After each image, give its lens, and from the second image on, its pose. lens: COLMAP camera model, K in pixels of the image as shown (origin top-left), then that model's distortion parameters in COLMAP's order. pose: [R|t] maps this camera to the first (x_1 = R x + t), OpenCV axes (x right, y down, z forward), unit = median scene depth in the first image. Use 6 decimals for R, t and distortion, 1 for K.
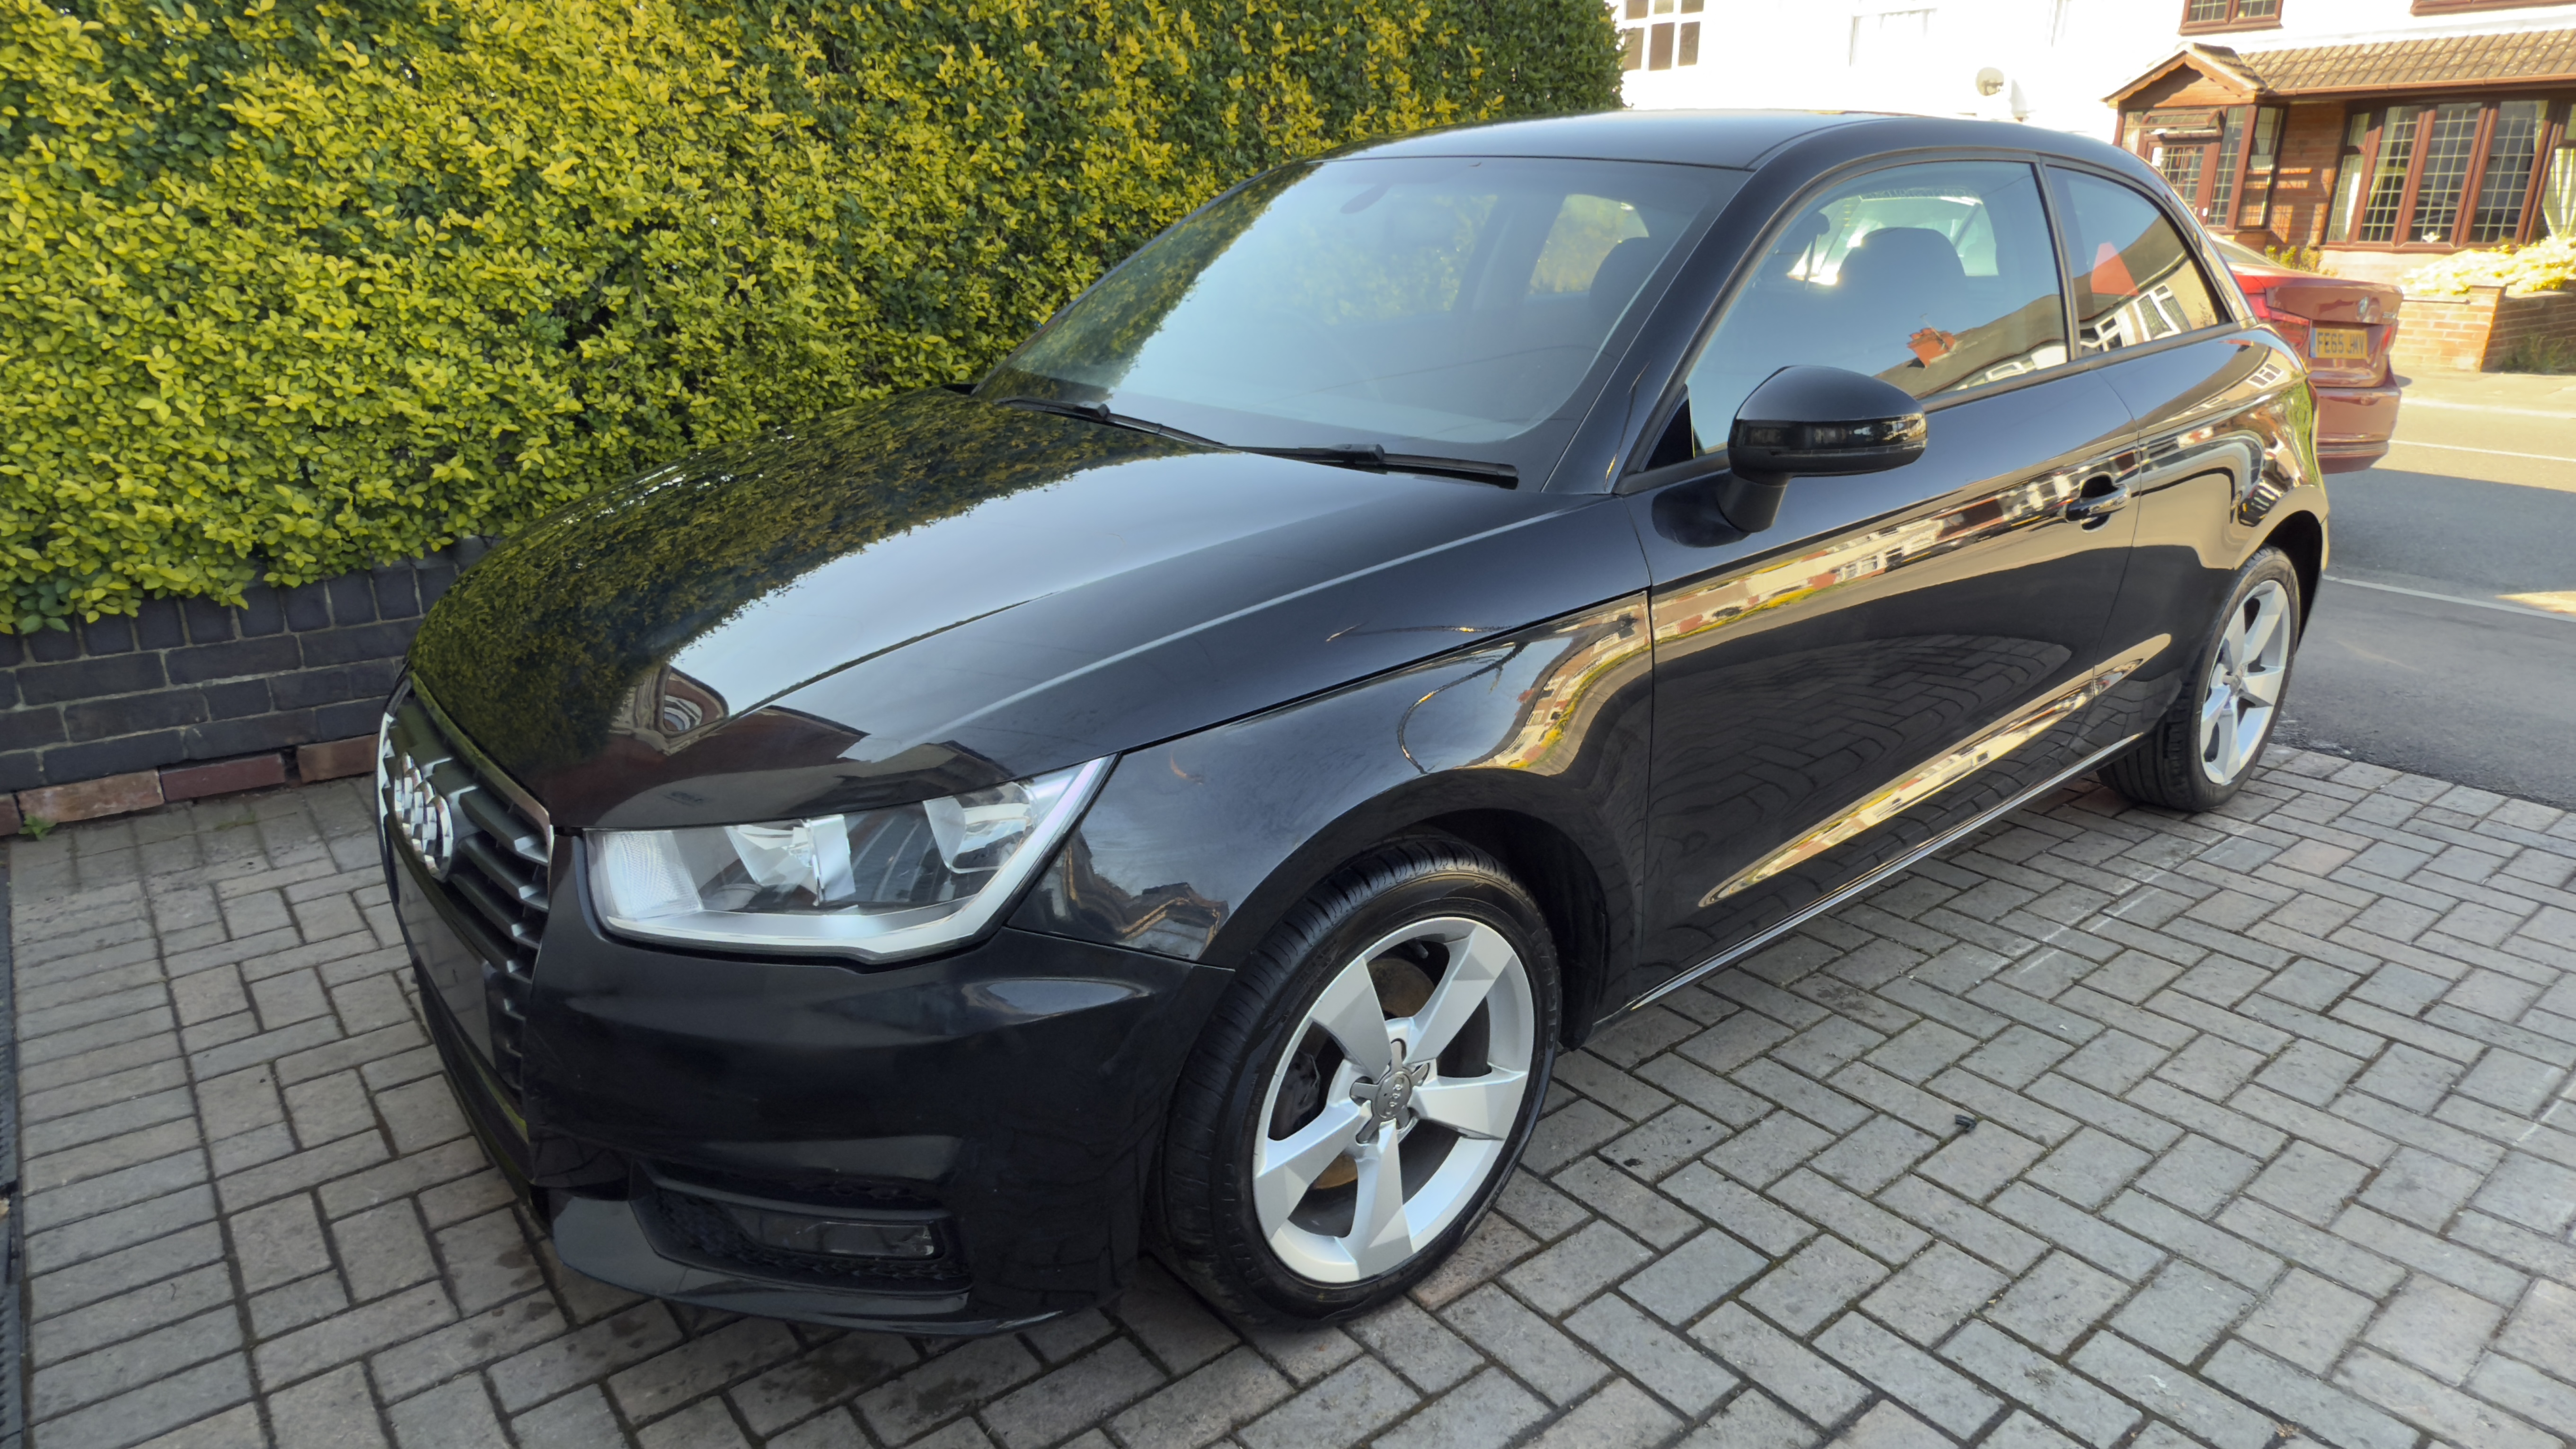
lens RADIAL K [[1517.1, 0, 1288.0], [0, 1517.1, 724.5], [0, 0, 1]] dist [-0.001338, 0.014771]
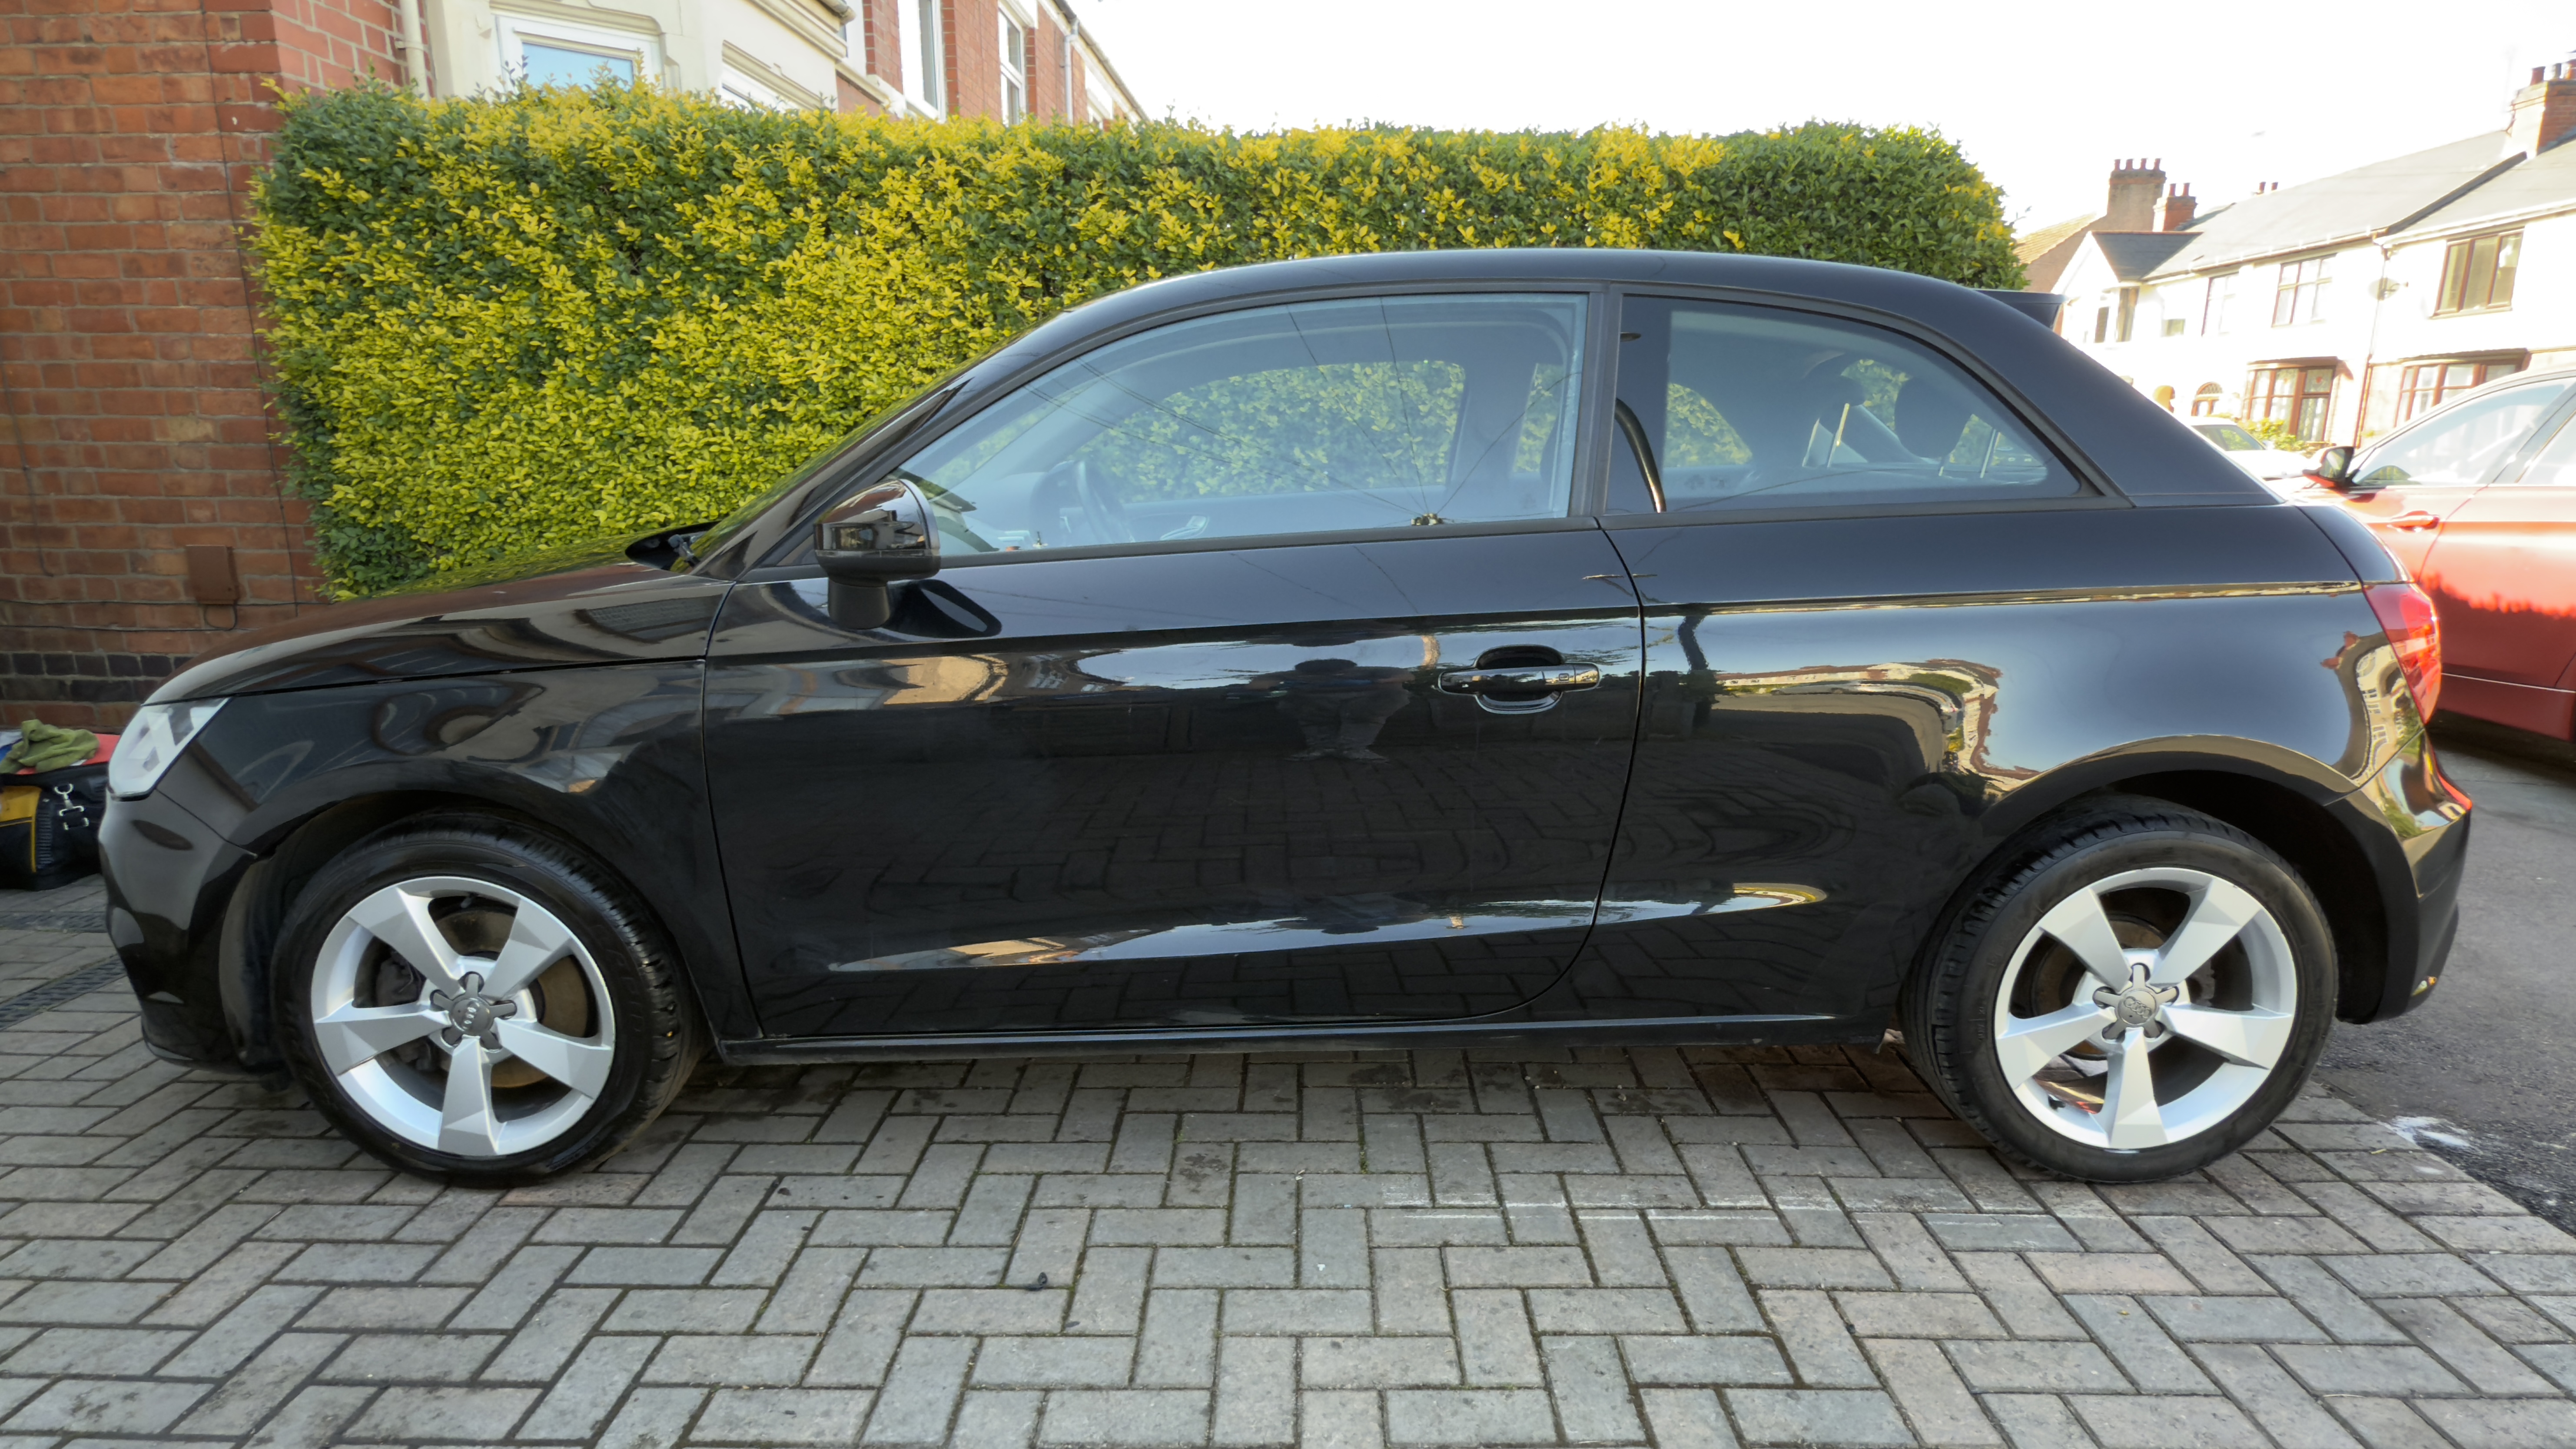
lens RADIAL K [[1415.4, 0, 1285.4], [0, 1415.4, 791.3], [0, 0, 1]] dist [0.005791, 0.000781]
pose [[0.767219, 0.147690, -0.624150, 0.849907], [-0.207817, 0.977872, -0.024064, -0.033053], [0.606785, 0.148171, 0.780934, 0.293991]]
